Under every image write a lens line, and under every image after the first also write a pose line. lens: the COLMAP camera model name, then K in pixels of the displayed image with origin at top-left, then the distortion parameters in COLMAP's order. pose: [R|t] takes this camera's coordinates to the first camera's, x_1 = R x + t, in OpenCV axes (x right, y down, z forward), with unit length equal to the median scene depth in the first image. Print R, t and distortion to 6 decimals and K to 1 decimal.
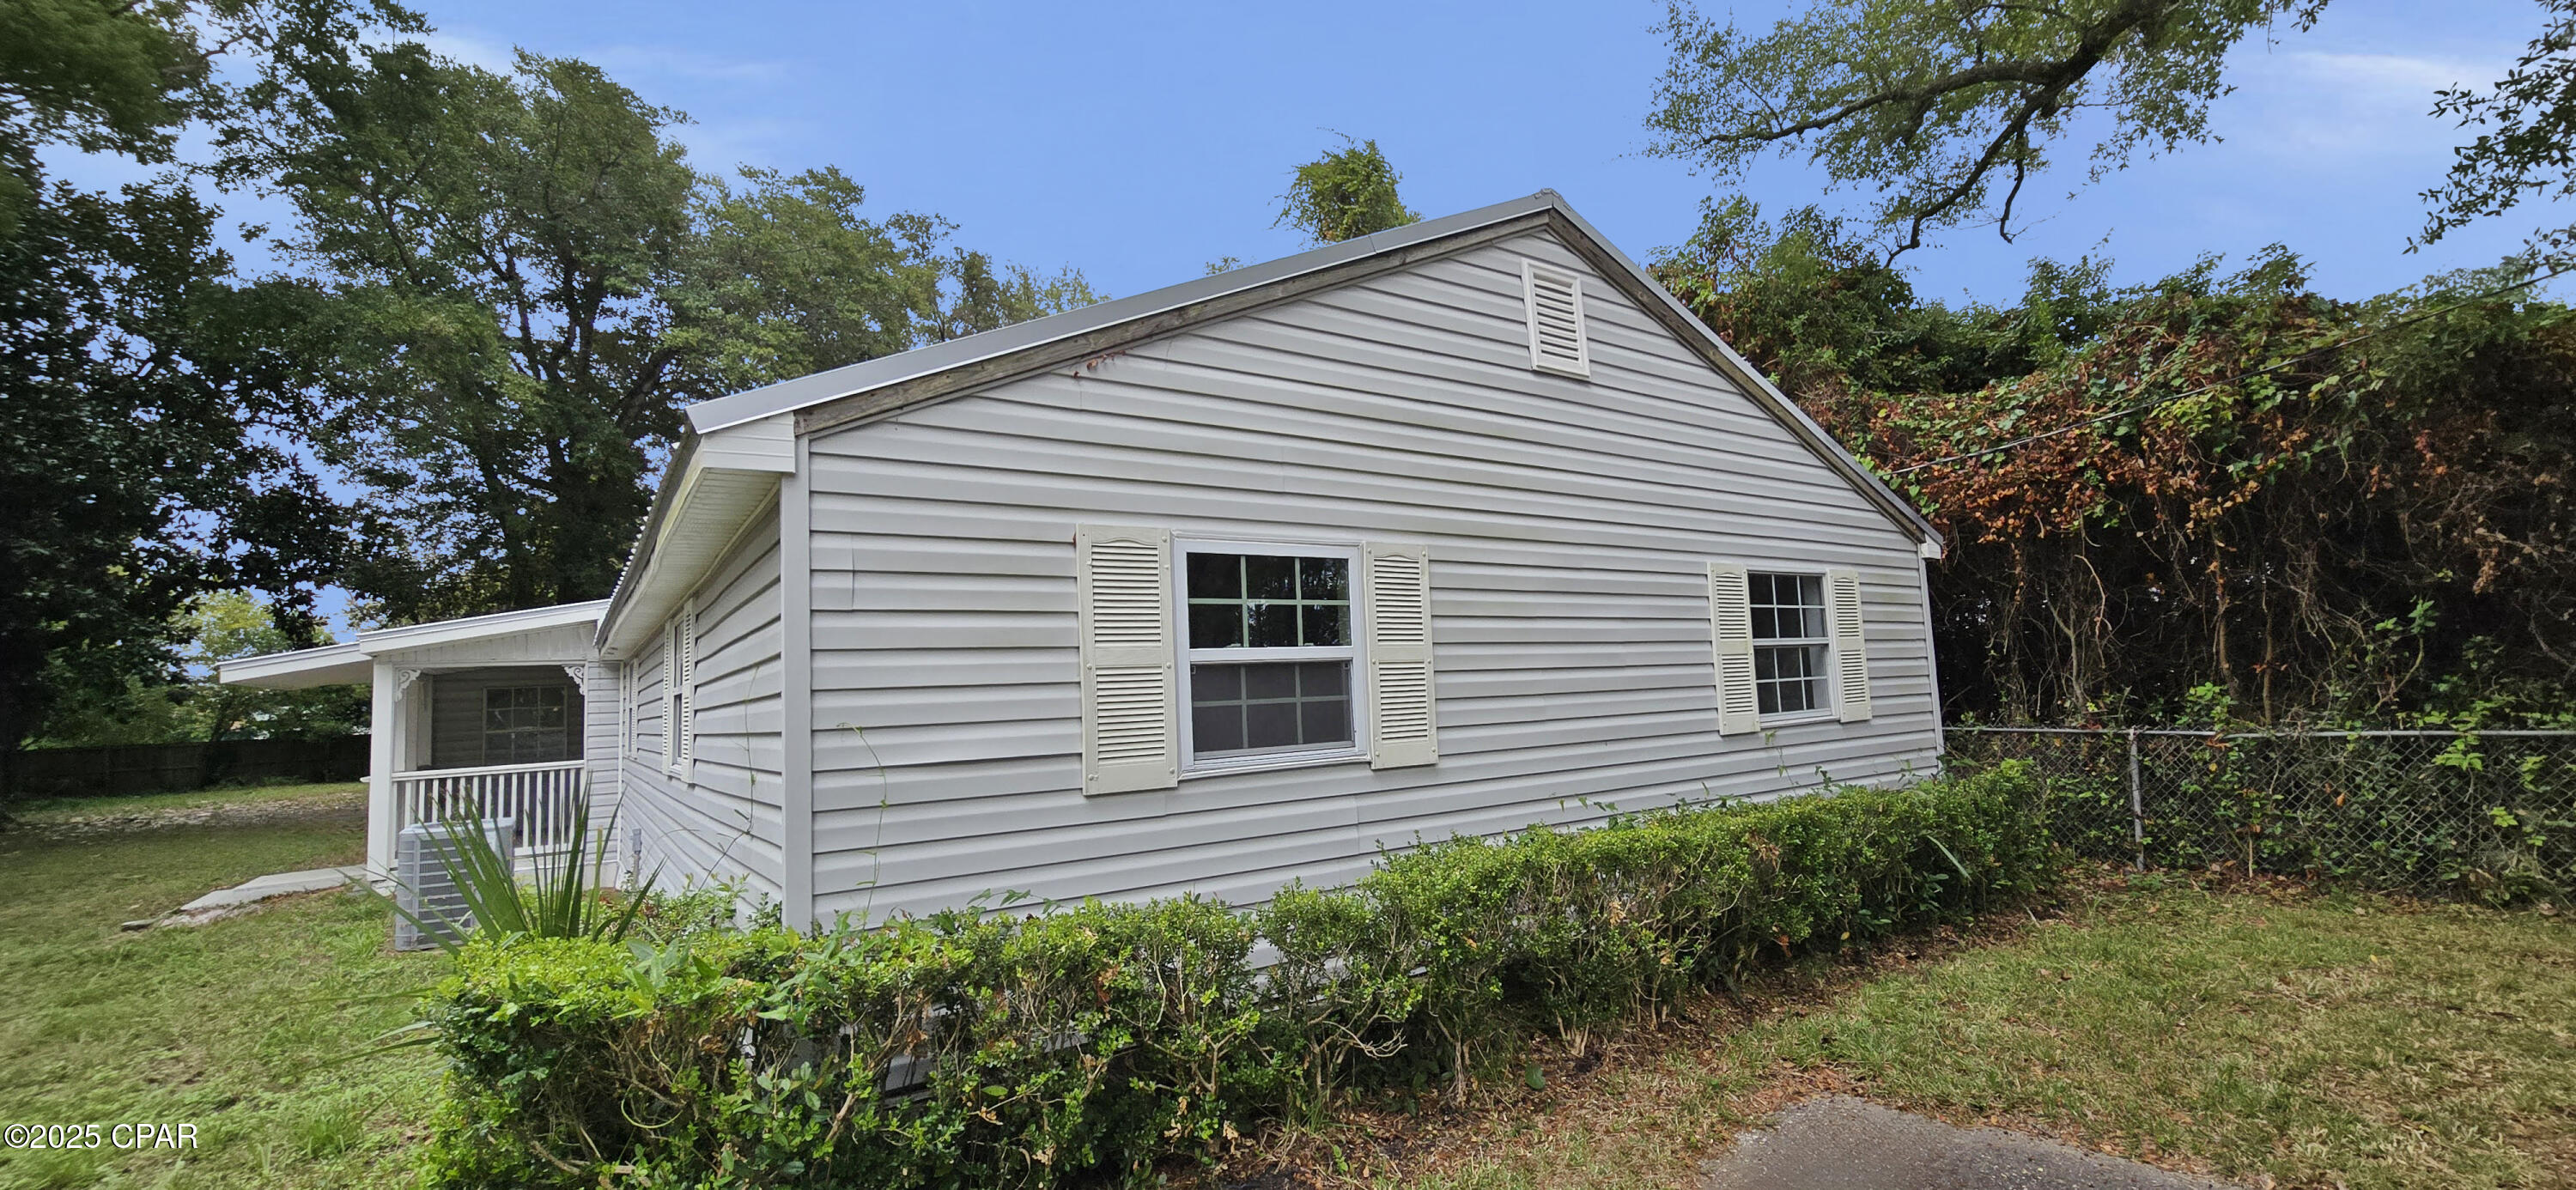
lens RADIAL K [[1054.3, 0, 1295.5], [0, 1054.3, 605.2], [0, 0, 1]] dist [-0.010184, 0.012889]
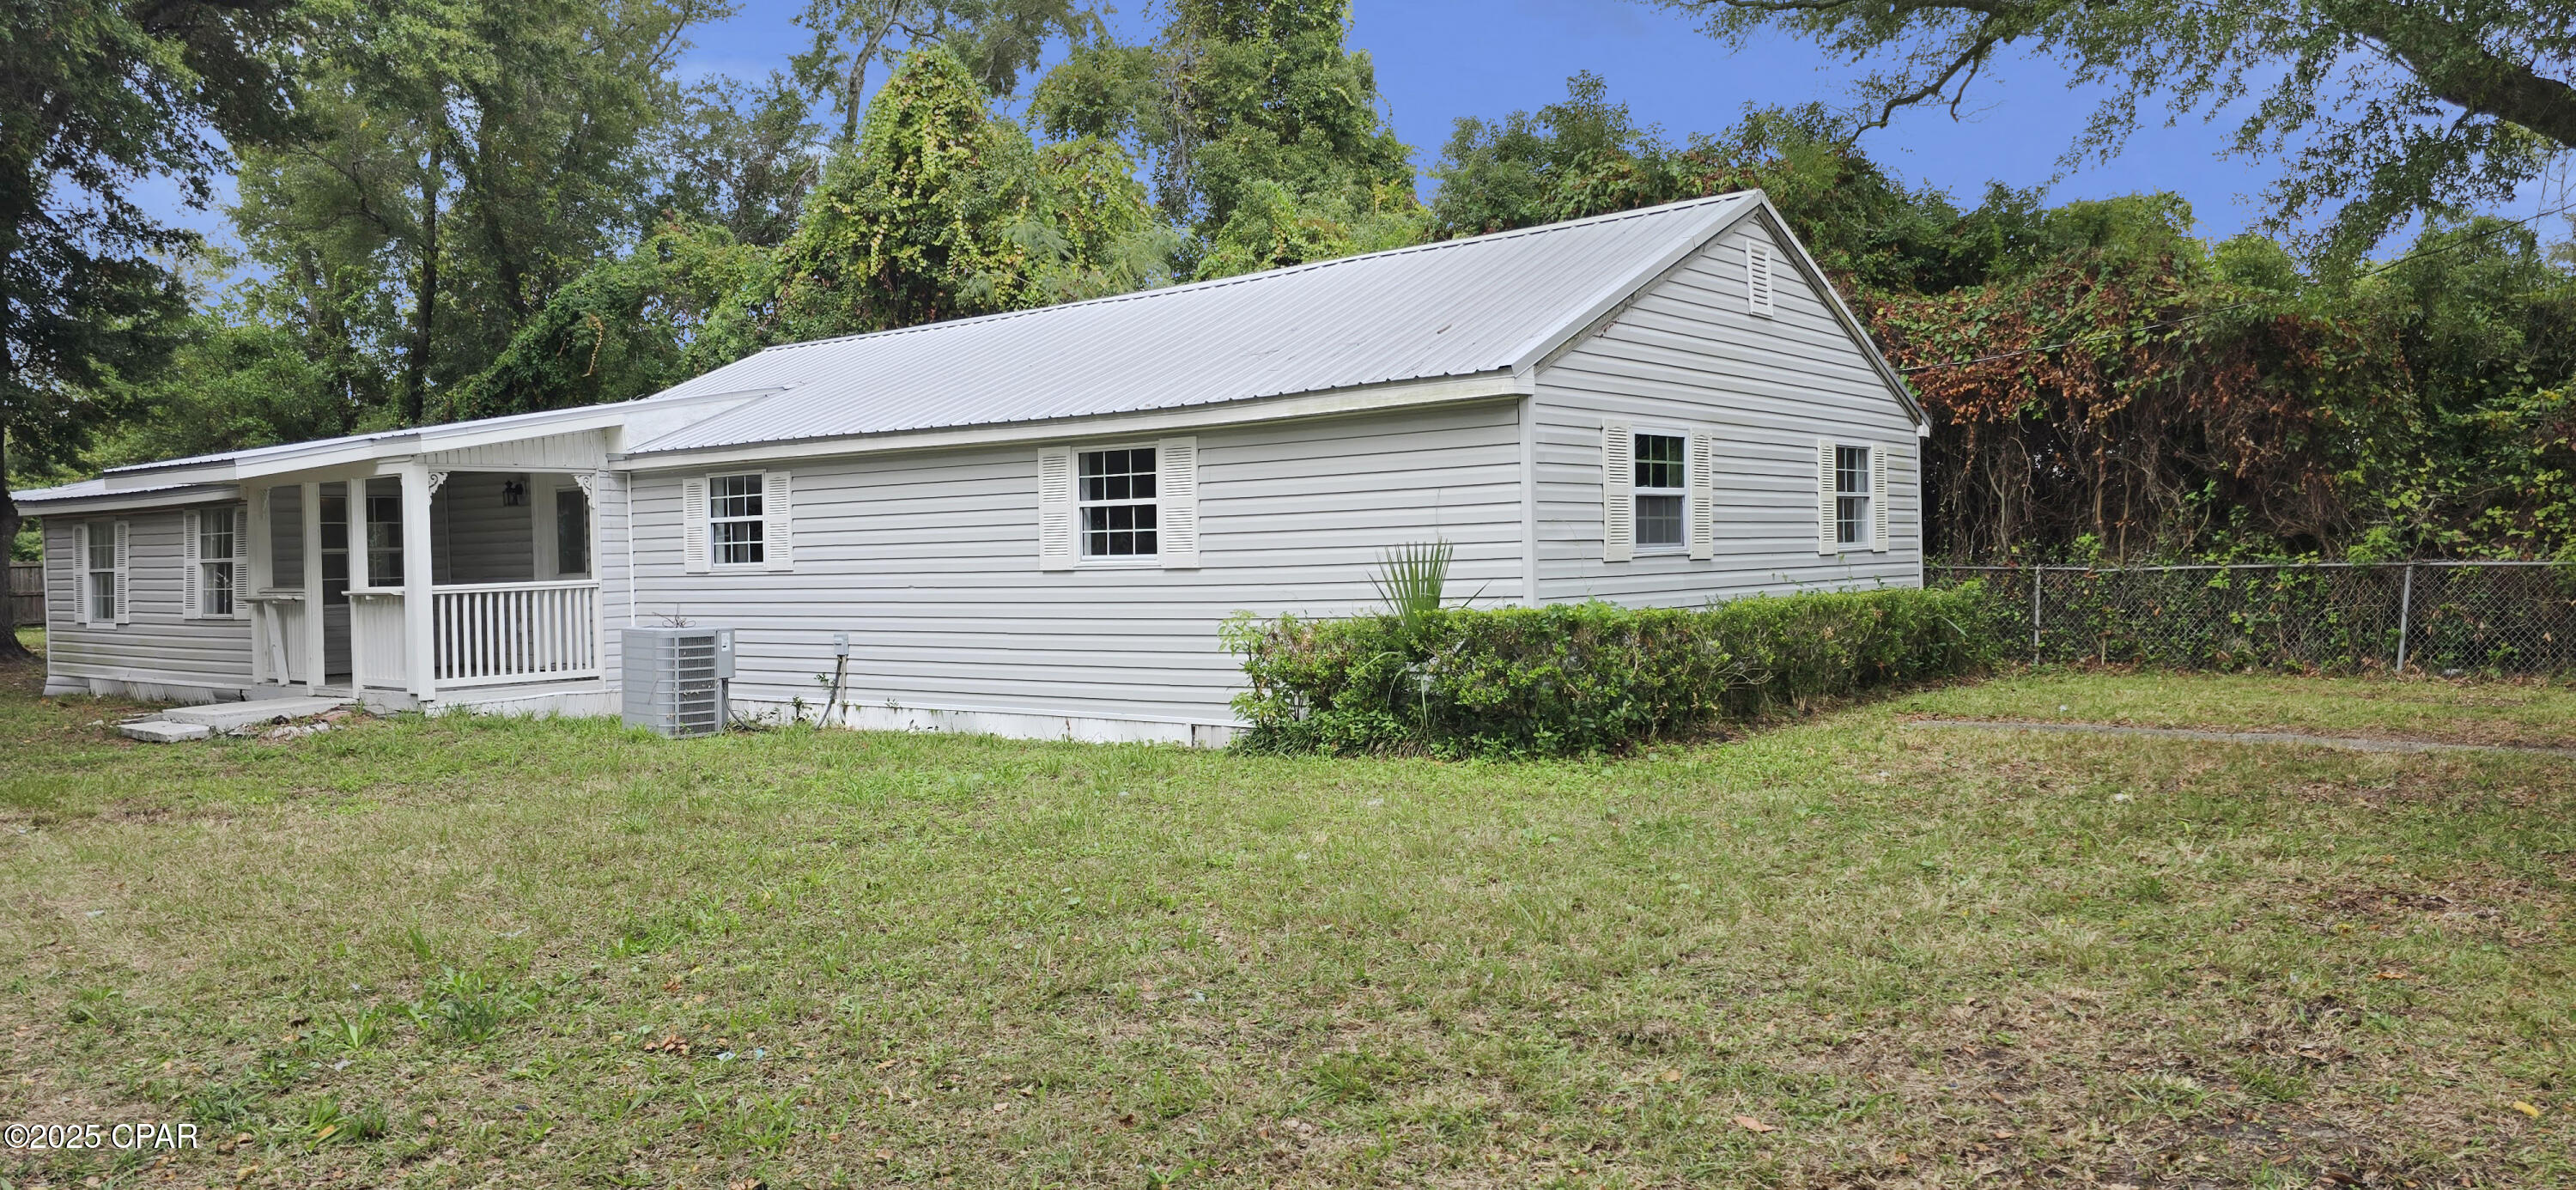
lens RADIAL K [[1699.2, 0, 1288.5], [0, 1699.2, 553.8], [0, 0, 1]] dist [0.078313, -0.000787]
pose [[0.955741, 0.024487, 0.293189, -0.898268], [-0.047702, 0.996242, 0.072292, -0.016175], [-0.290317, -0.083078, 0.953317, -0.964578]]
